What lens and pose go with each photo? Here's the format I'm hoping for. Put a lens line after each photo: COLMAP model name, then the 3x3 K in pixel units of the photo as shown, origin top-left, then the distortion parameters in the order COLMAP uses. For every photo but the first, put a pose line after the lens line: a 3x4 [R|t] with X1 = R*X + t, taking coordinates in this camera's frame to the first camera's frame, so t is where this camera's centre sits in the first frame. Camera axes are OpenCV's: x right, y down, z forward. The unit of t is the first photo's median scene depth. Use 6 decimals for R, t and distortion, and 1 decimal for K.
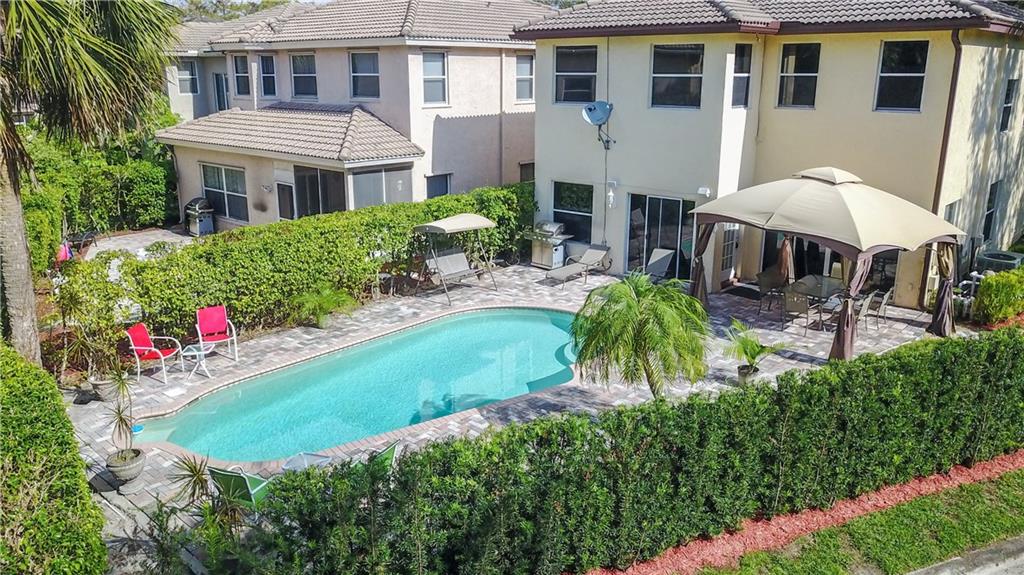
lens RADIAL K [[791.0, 0, 519.1], [0, 791.0, 284.4], [0, 0, 1]] dist [0.072118, -0.026503]
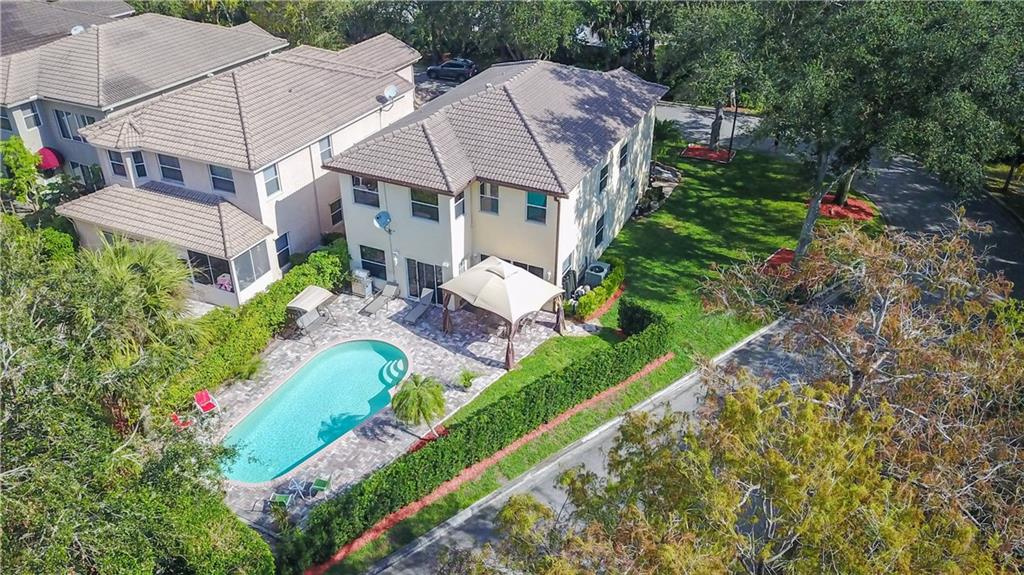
lens RADIAL K [[791.0, 0, 510.7], [0, 791.0, 293.6], [0, 0, 1]] dist [0.072118, -0.026503]
pose [[0.963583, -0.142698, 0.226151, -0.042102], [0.072694, 0.953651, 0.292003, -0.494253], [-0.257337, -0.264930, 0.929295, -0.659697]]
